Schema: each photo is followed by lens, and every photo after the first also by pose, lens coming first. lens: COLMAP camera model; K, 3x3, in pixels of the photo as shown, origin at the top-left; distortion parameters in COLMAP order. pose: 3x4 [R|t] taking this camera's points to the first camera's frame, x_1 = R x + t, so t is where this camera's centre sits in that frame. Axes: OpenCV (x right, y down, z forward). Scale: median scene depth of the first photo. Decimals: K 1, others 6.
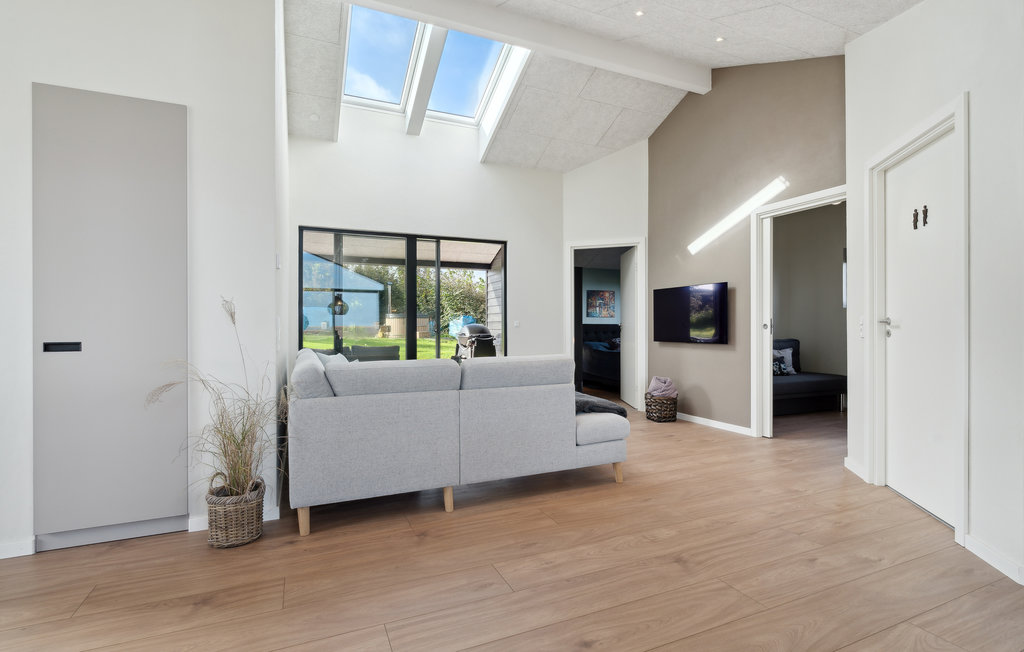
lens RADIAL K [[471.5, 0, 511.0], [0, 471.5, 324.9], [0, 0, 1]] dist [-0.013191, -0.000459]
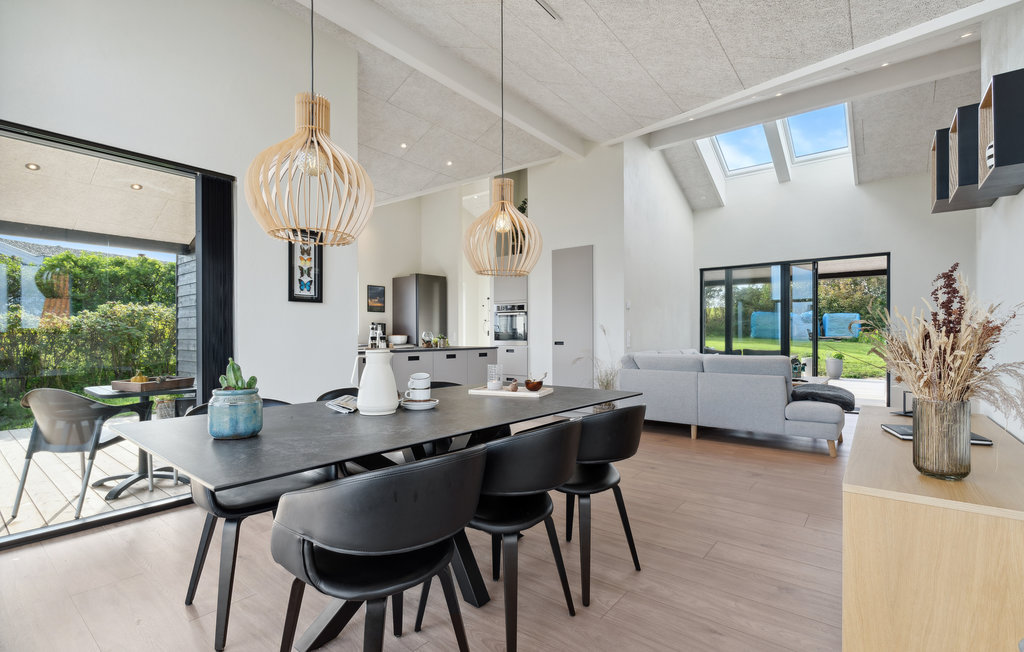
lens RADIAL K [[471.5, 0, 504.5], [0, 471.5, 334.6], [0, 0, 1]] dist [-0.013191, -0.000459]
pose [[0.452444, 0.001495, -0.891792, 0.776022], [0.005065, 0.999978, 0.004246, -0.010391], [0.891778, -0.006438, 0.452427, -0.312875]]
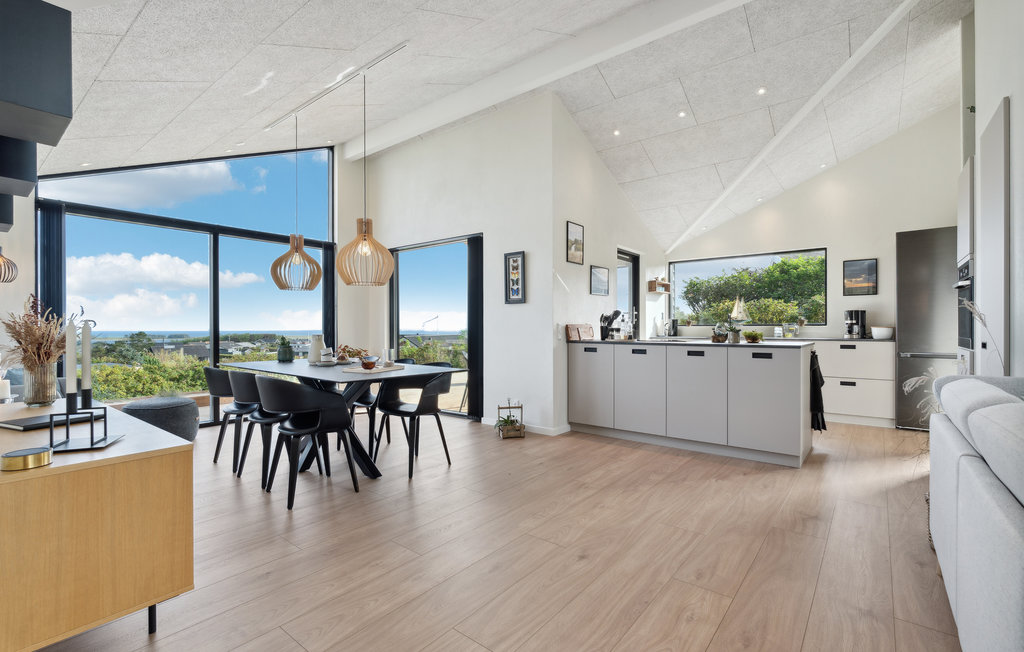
lens RADIAL K [[452.7, 0, 512.3], [0, 452.7, 329.0], [0, 0, 1]] dist [0.003115, 0.001004]
pose [[-0.885664, 0.006133, -0.464286, 0.379727], [0.006913, 0.999976, 0.000022, -0.002714], [0.464275, -0.003191, -0.885685, 0.820054]]
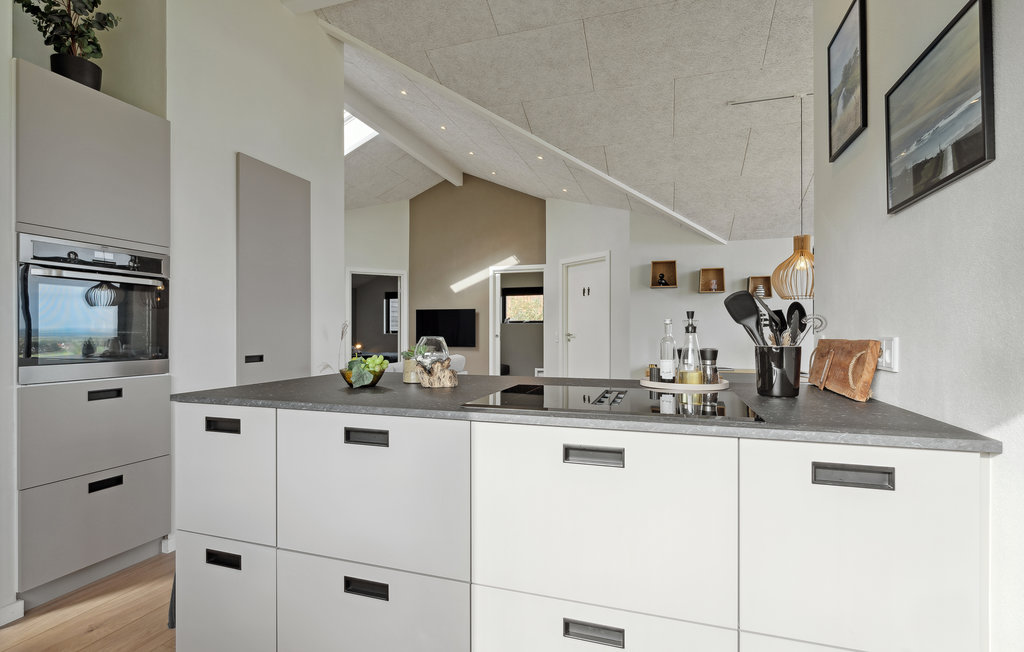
lens RADIAL K [[471.5, 0, 507.5], [0, 471.5, 328.7], [0, 0, 1]] dist [-0.013191, -0.000459]
pose [[0.676295, 0.006627, 0.736601, -0.805518], [-0.005134, 0.999978, -0.004282, -0.019467], [-0.736613, -0.000885, 0.676314, -0.229016]]
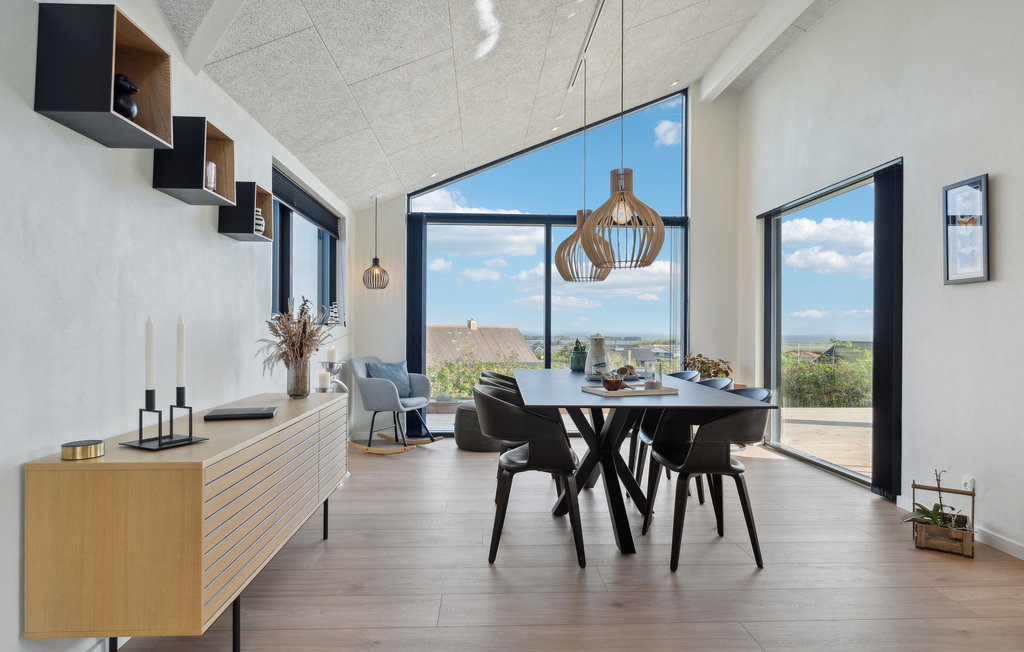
lens RADIAL K [[557.4, 0, 512.1], [0, 557.4, 330.1], [0, 0, 1]] dist [-0.003584, 0.002601]
pose [[-0.935531, -0.002586, 0.353234, 0.113819], [-0.004924, 0.999972, -0.005721, -0.000518], [-0.353209, -0.007091, -0.935517, 0.659335]]
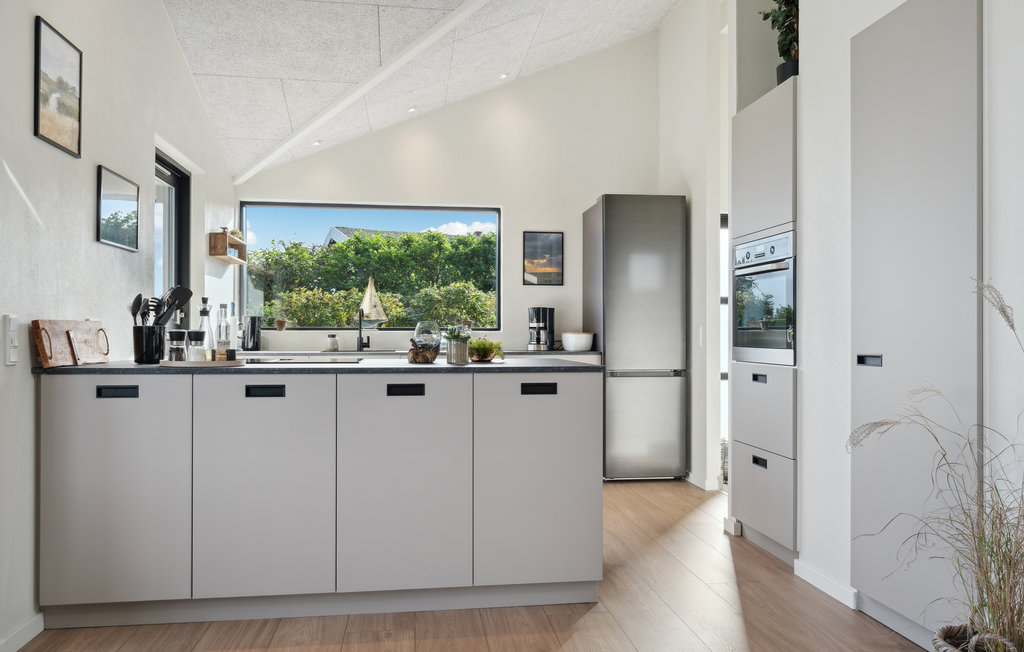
lens RADIAL K [[706.4, 0, 507.0], [0, 706.4, 332.3], [0, 0, 1]] dist [0.005139, 0.000170]
pose [[-0.272478, -0.001864, -0.962160, 0.192018], [0.003620, 0.999989, -0.002963, 0.000371], [0.962155, -0.004290, -0.272469, 0.408340]]
